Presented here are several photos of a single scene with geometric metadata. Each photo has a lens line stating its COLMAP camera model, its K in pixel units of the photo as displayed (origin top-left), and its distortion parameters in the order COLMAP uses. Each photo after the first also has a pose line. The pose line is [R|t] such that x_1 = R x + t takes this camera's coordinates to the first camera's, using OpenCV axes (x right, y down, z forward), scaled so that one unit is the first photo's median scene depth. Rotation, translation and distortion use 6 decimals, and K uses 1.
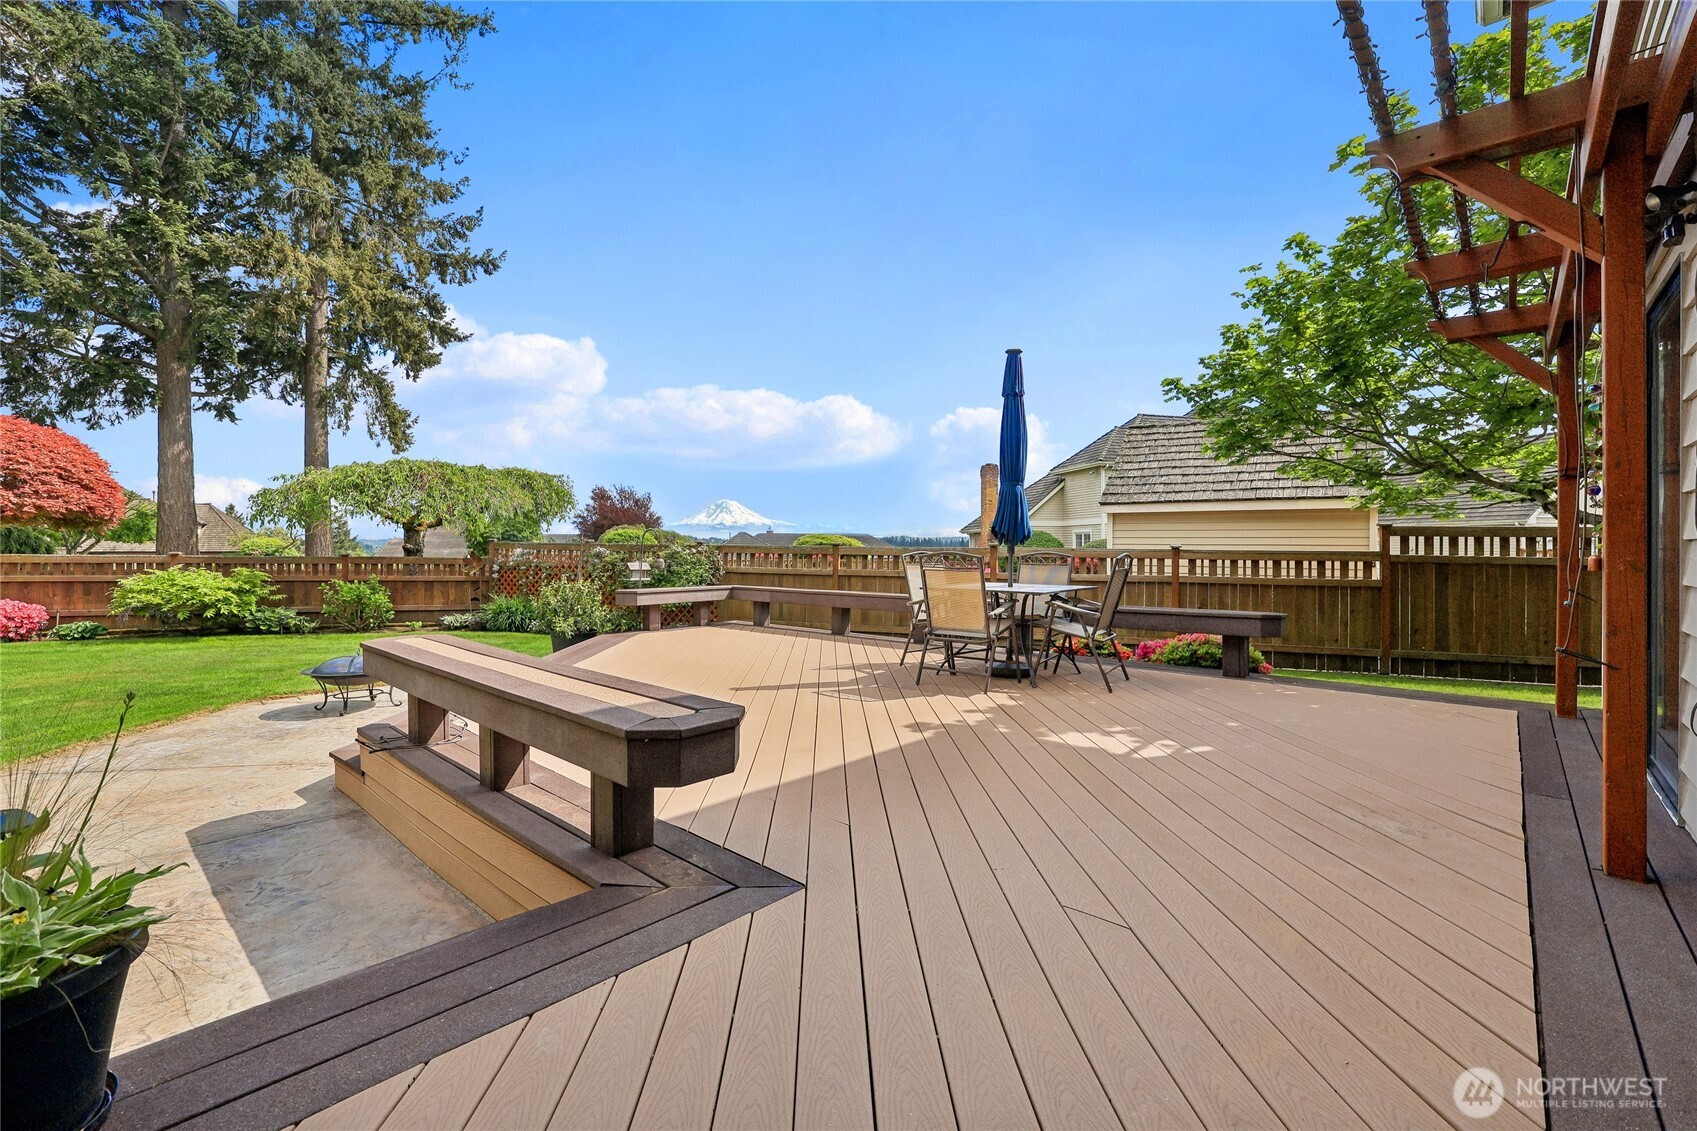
lens RADIAL K [[729.5, 0, 848.5], [0, 729.5, 565.5], [0, 0, 1]] dist [-0.042060, 0.000120]
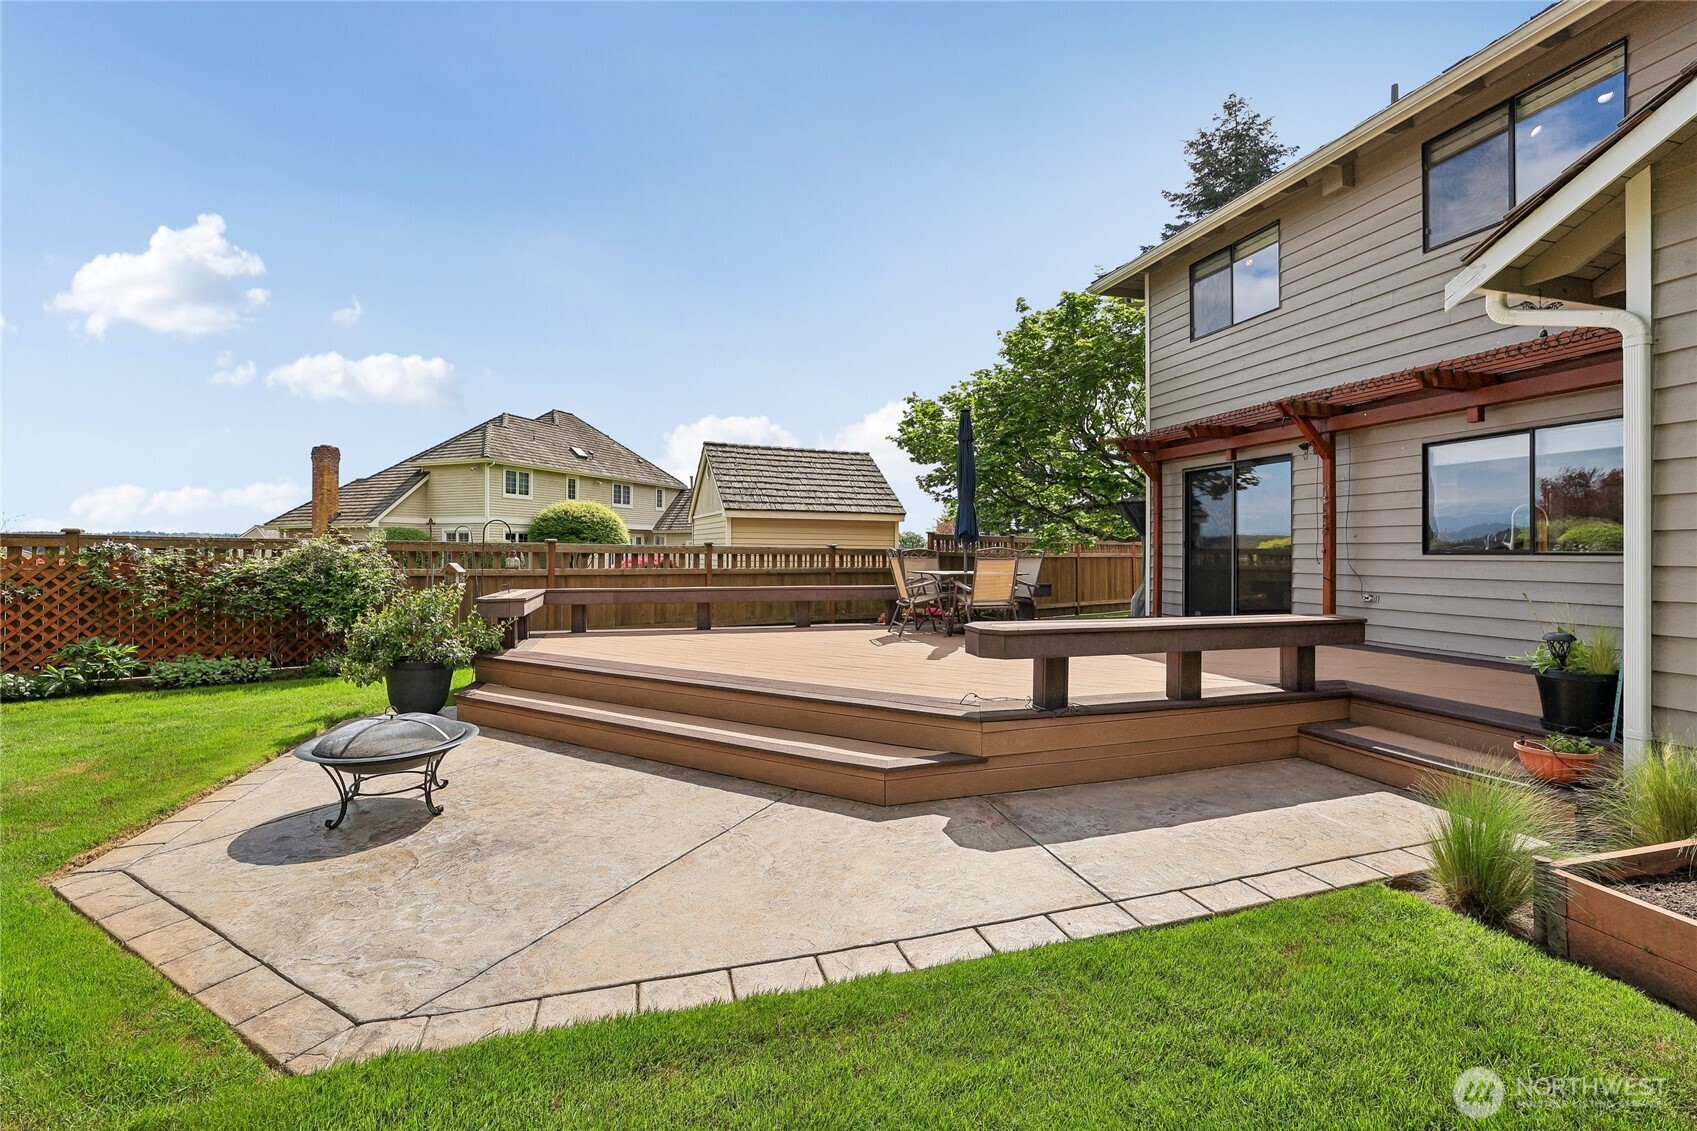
lens RADIAL K [[729.5, 0, 848.5], [0, 729.5, 565.5], [0, 0, 1]] dist [-0.042060, 0.000120]
pose [[0.544803, -0.019005, 0.838349, -0.684335], [0.019297, 0.999763, 0.010123, -0.003165], [-0.838342, 0.010663, 0.545040, 0.237857]]
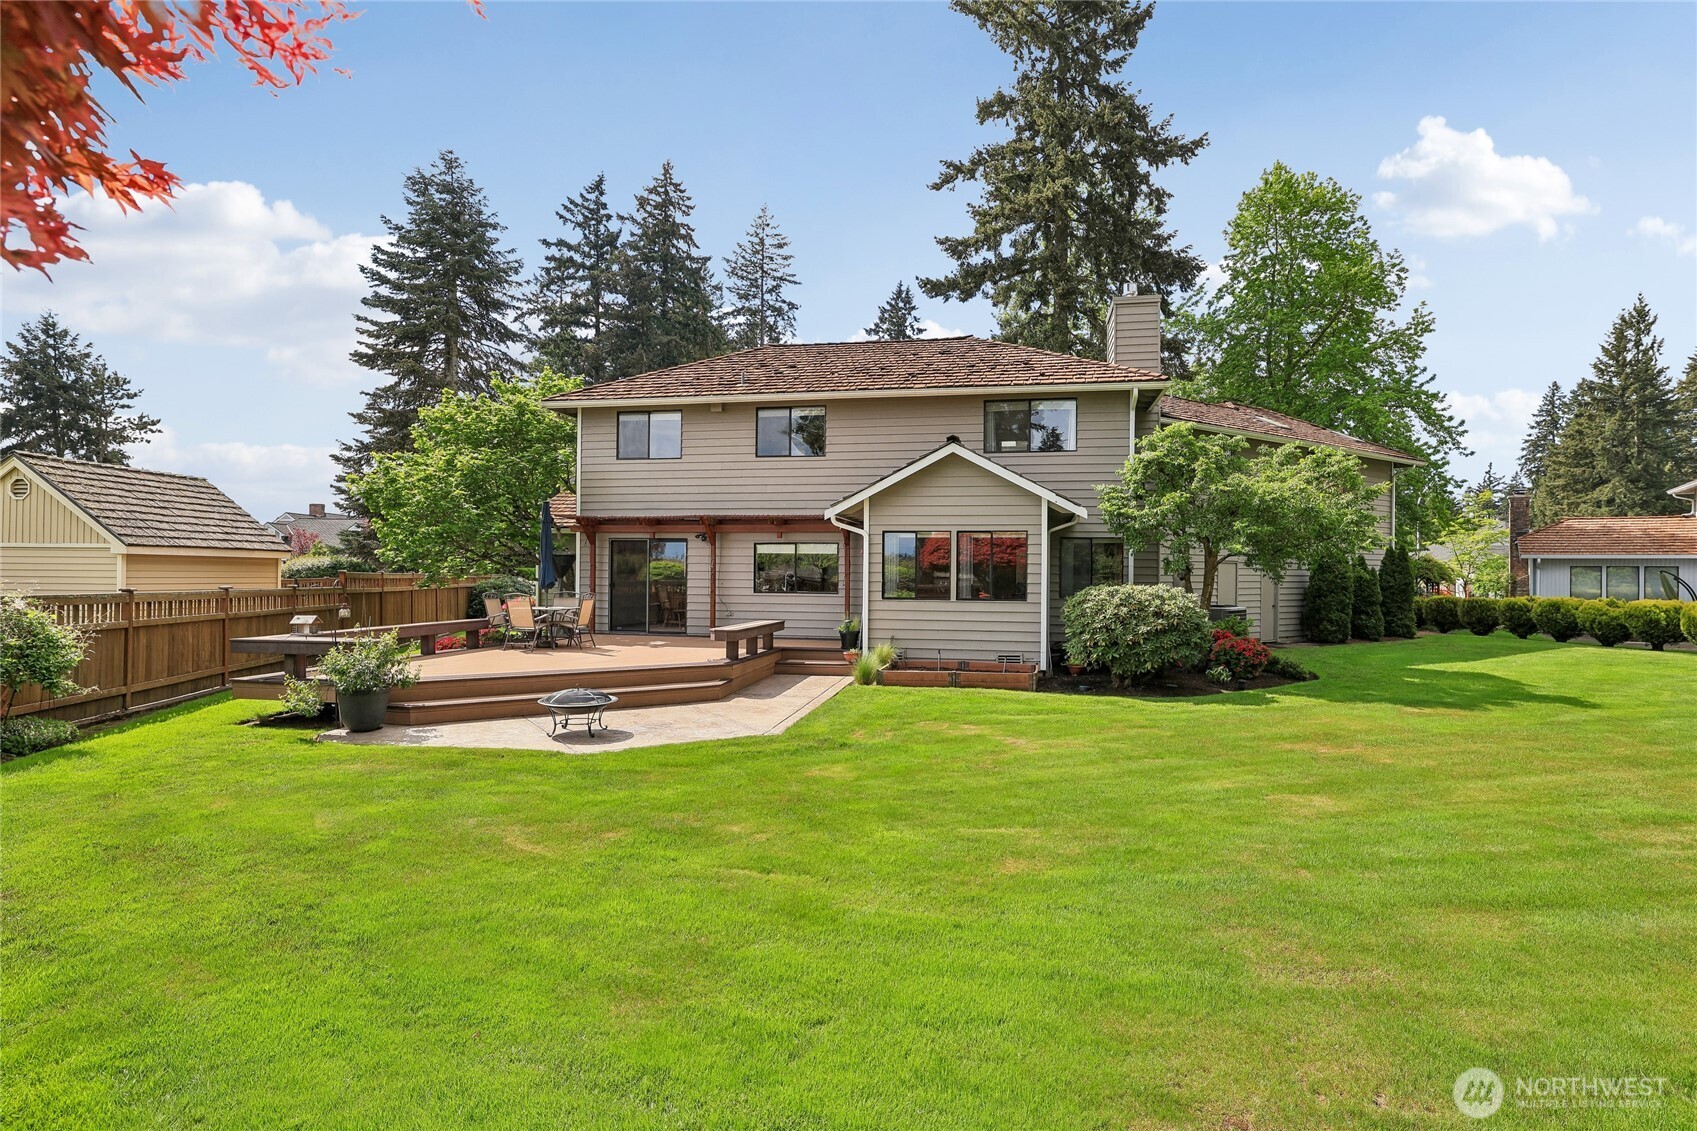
lens RADIAL K [[879.9, 0, 848.5], [0, 879.9, 565.5], [0, 0, 1]] dist [-0.017708, 0.018390]
pose [[-0.505160, -0.000335, 0.863026, -1.528667], [0.011167, 0.999914, 0.006925, -0.065923], [-0.862954, 0.013136, -0.505112, 0.921511]]
